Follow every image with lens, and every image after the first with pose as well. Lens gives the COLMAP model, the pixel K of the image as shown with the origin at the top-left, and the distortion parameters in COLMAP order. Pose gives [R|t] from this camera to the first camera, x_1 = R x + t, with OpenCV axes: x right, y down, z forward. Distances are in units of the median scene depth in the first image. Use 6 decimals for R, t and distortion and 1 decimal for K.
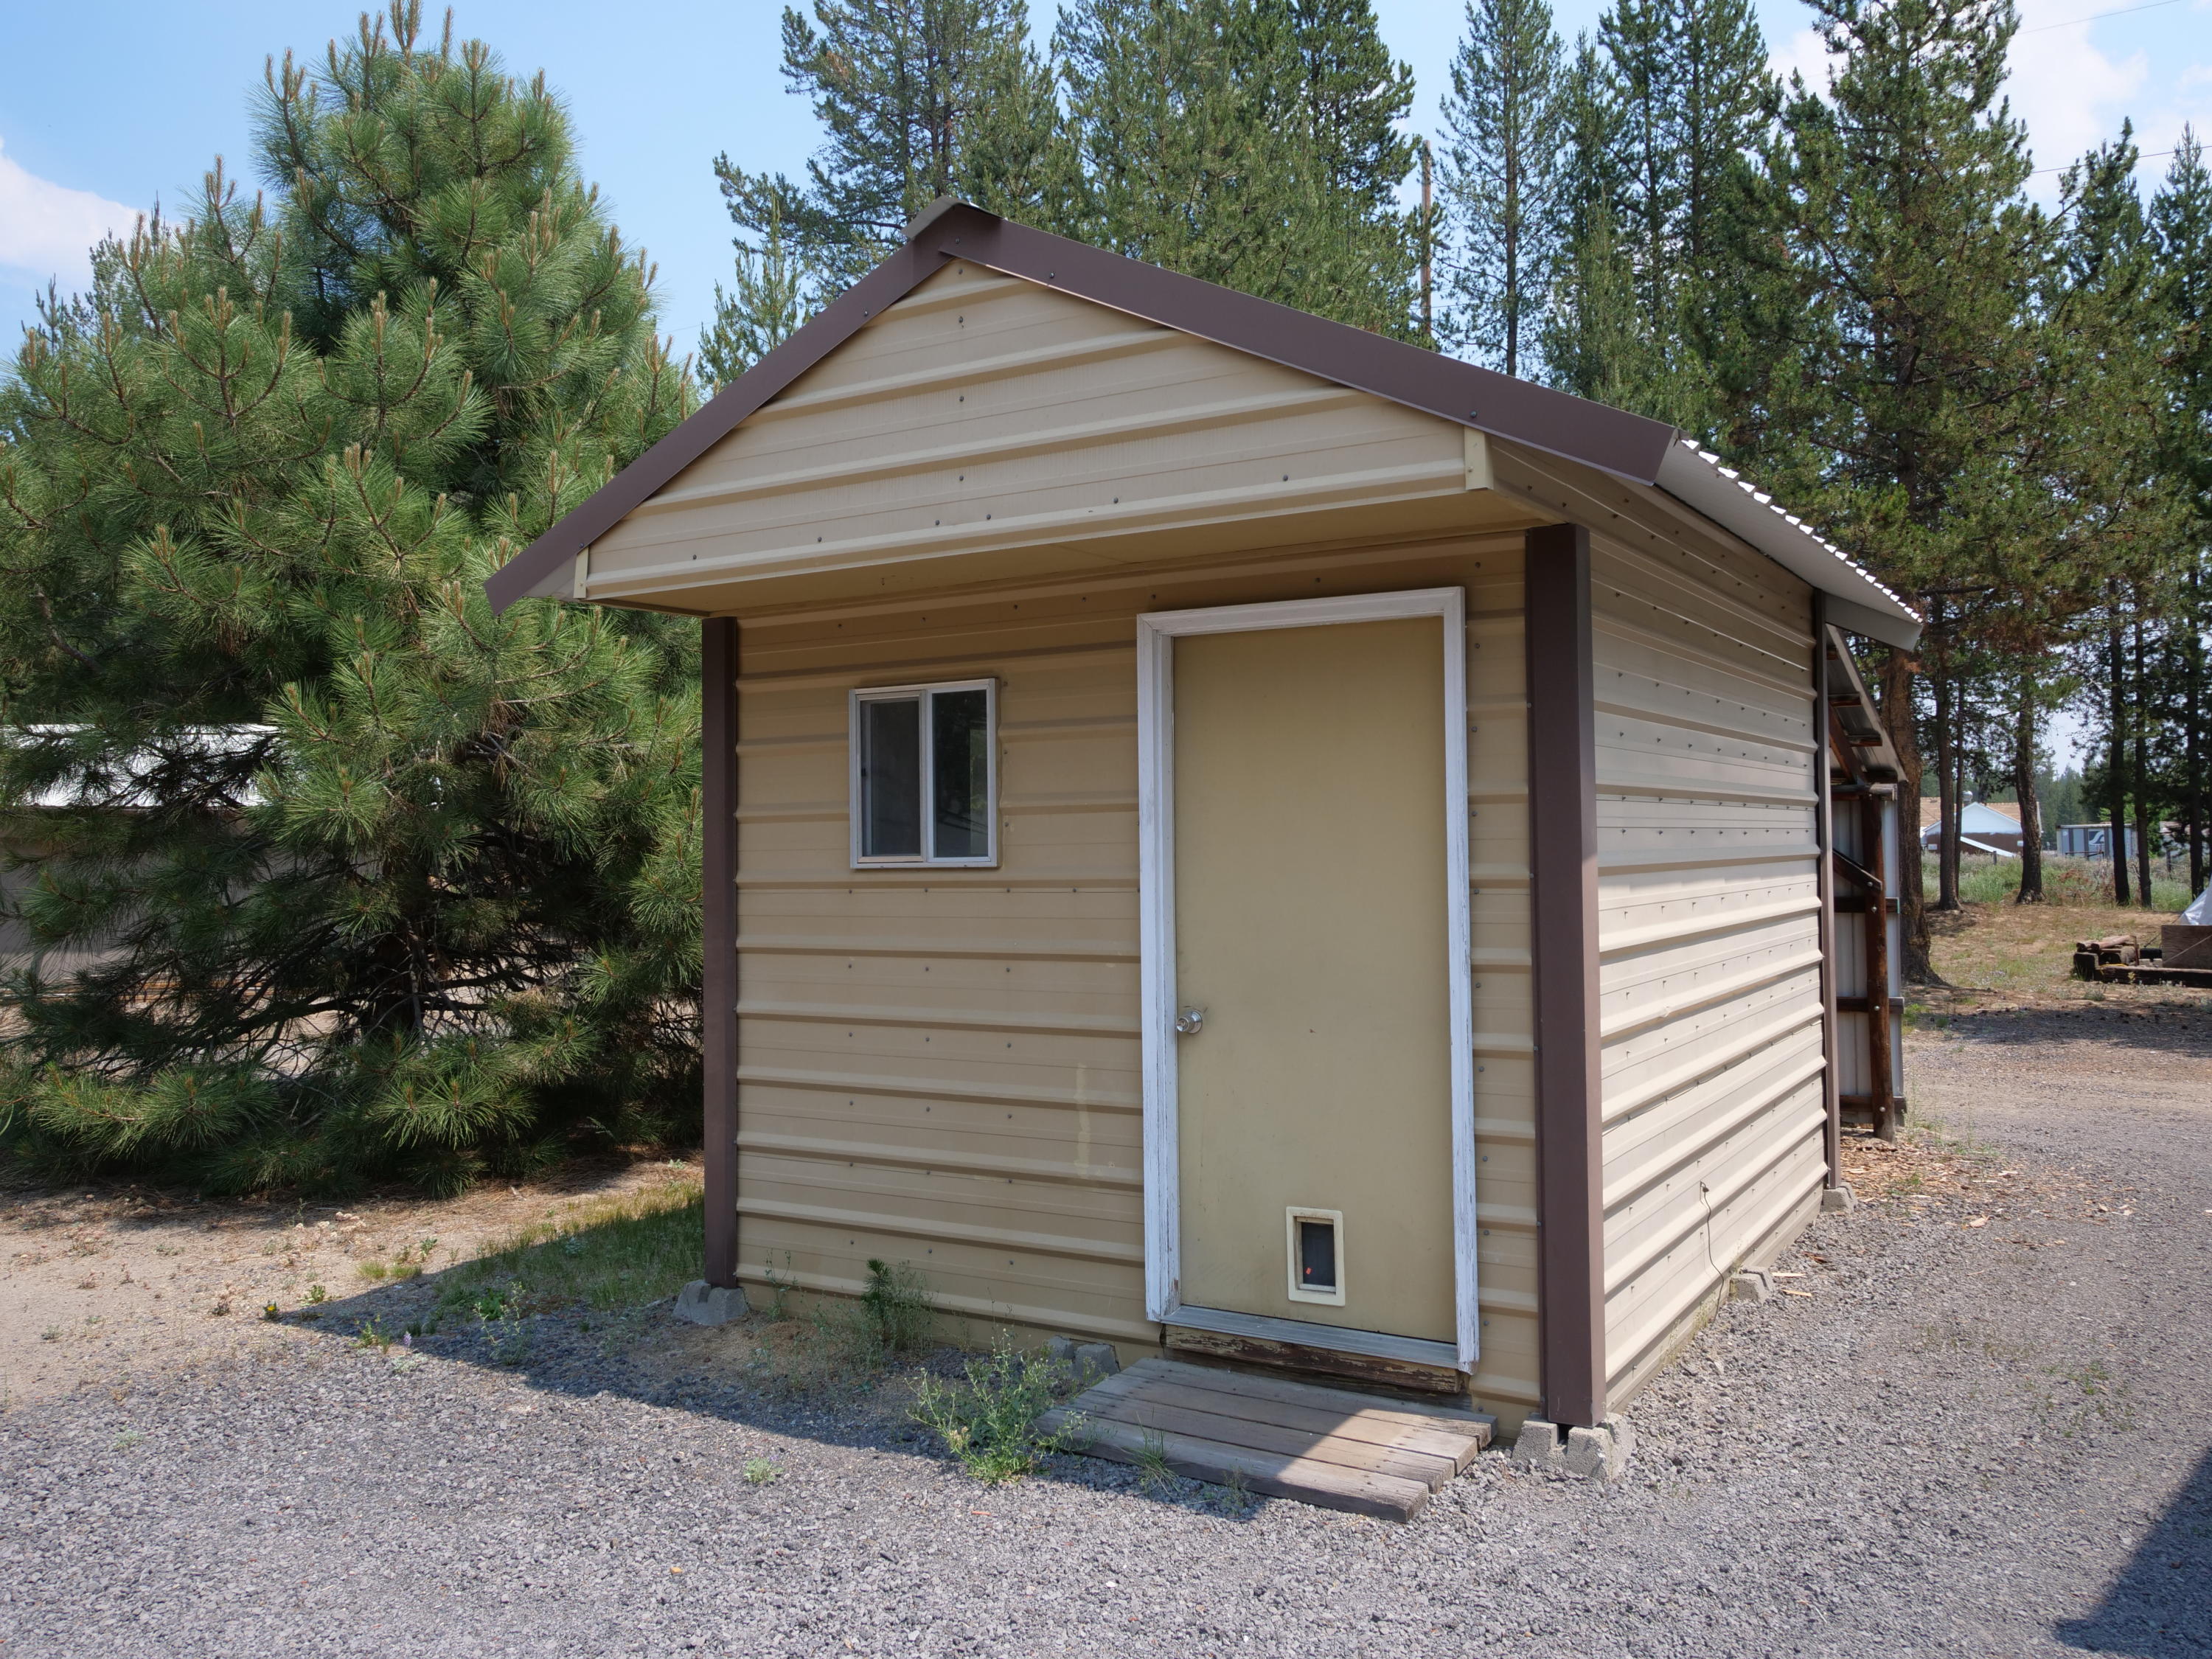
lens RADIAL K [[1759.5, 0, 1106.6], [0, 1759.5, 823.4], [0, 0, 1]] dist [0.005184, 0.001756]
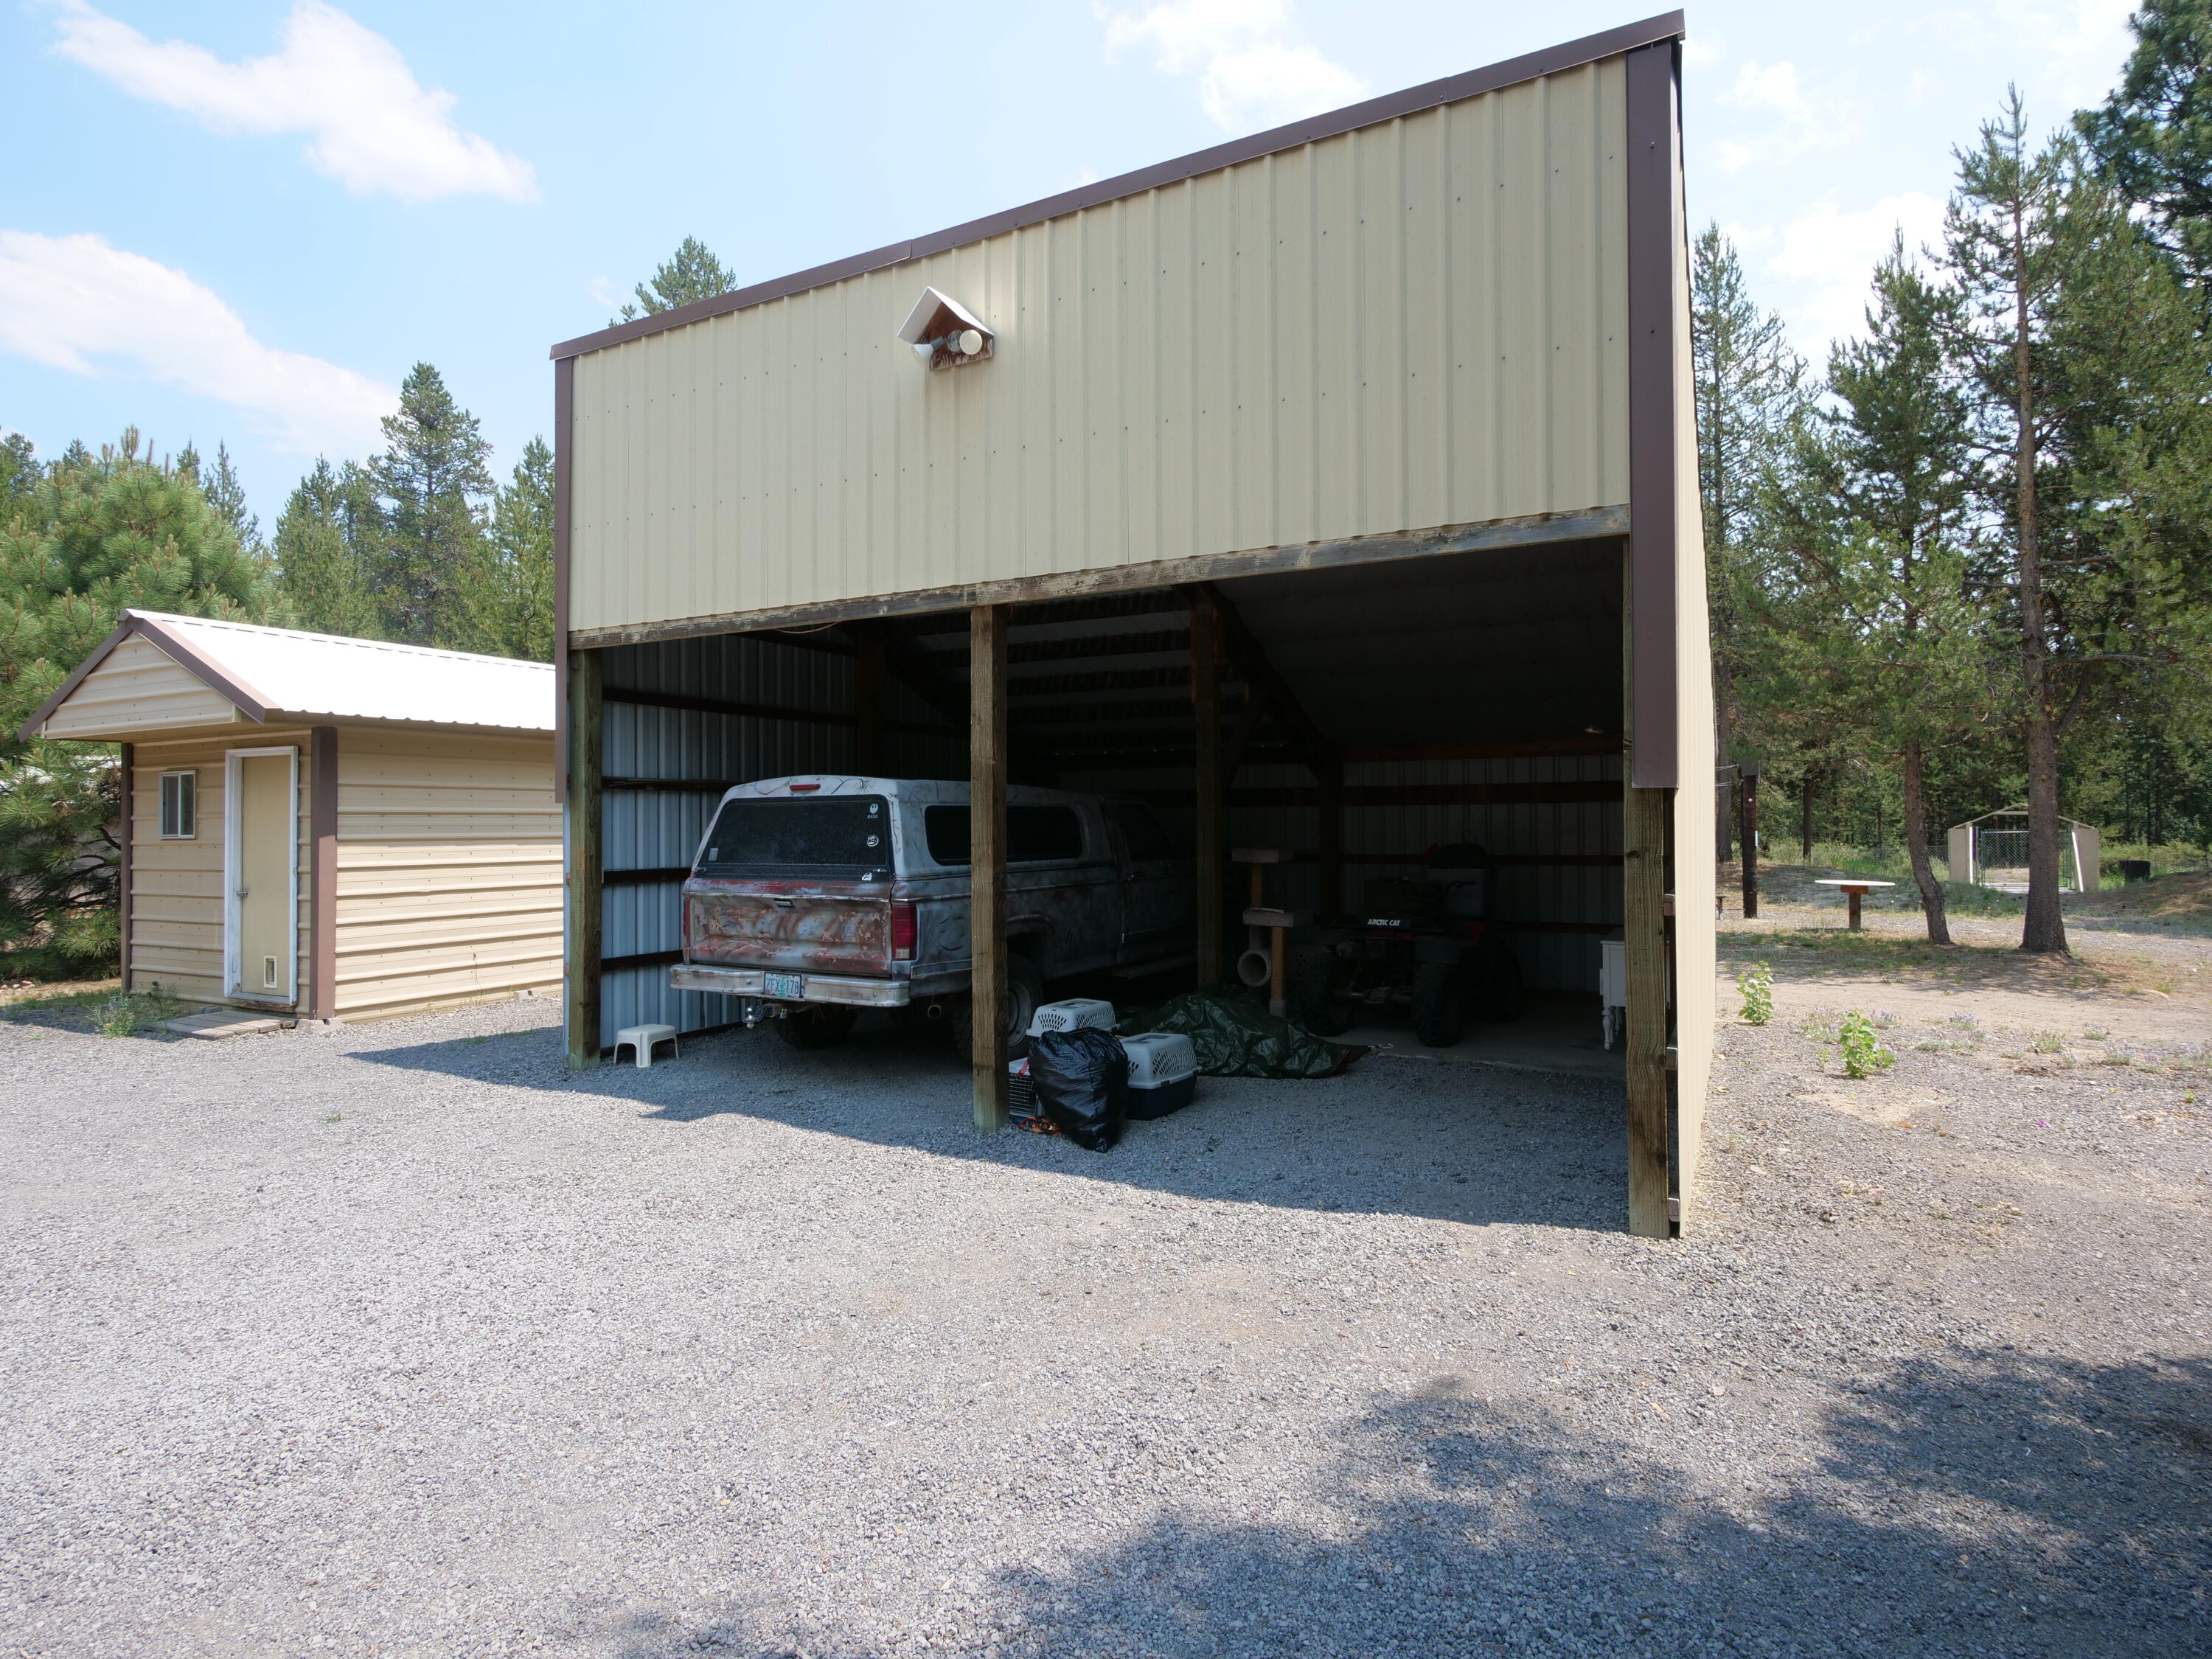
lens RADIAL K [[1183.2, 0, 1104.3], [0, 1183.2, 831.0], [0, 0, 1]] dist [-0.002022, -0.000455]
pose [[0.997033, 0.009491, 0.076385, 1.295546], [-0.010819, 0.999797, 0.016988, -0.035294], [-0.076208, -0.017764, 0.996934, -1.023252]]
